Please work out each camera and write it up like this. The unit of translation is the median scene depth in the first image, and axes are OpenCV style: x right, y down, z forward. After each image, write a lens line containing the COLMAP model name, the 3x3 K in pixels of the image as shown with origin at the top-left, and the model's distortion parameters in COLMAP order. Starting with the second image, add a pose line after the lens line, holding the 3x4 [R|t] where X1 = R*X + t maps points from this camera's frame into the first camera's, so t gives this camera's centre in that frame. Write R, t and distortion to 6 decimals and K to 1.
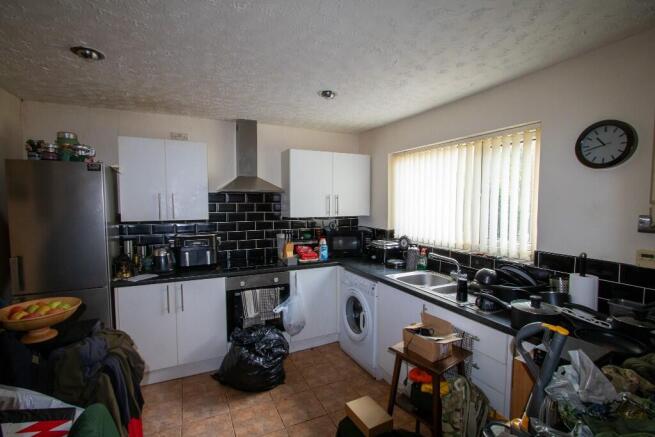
lens RADIAL K [[306.8, 0, 327.9], [0, 306.8, 219.2], [0, 0, 1]] dist [-0.001572, -0.000085]
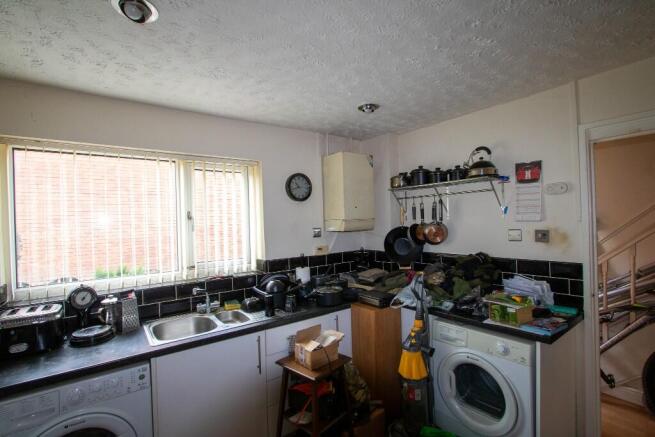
lens RADIAL K [[306.8, 0, 331.3], [0, 306.8, 219.1], [0, 0, 1]] dist [-0.001572, -0.000085]
pose [[-0.185902, 0.003707, 0.982561, -0.766036], [0.084883, 0.996315, 0.012301, -0.076025], [-0.978895, 0.085690, -0.185532, 1.139840]]
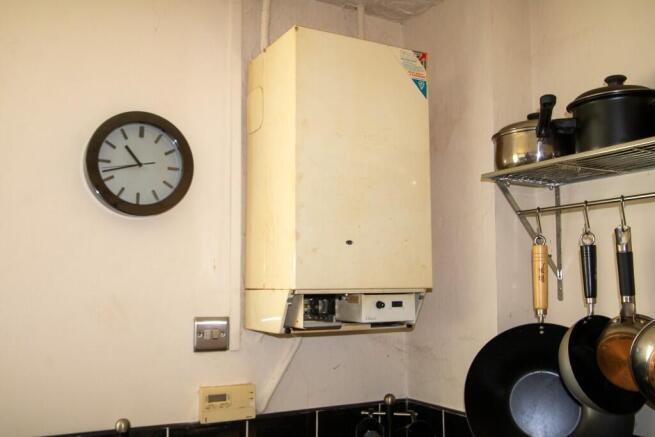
lens RADIAL K [[621.2, 0, 325.4], [0, 621.2, 221.4], [0, 0, 1]] dist [-0.021543, 0.000000]
pose [[-0.040533, 0.093706, 0.994774, -0.009397], [0.059004, 0.994080, -0.091237, -0.059888], [-0.997435, 0.054997, -0.045822, 0.766122]]
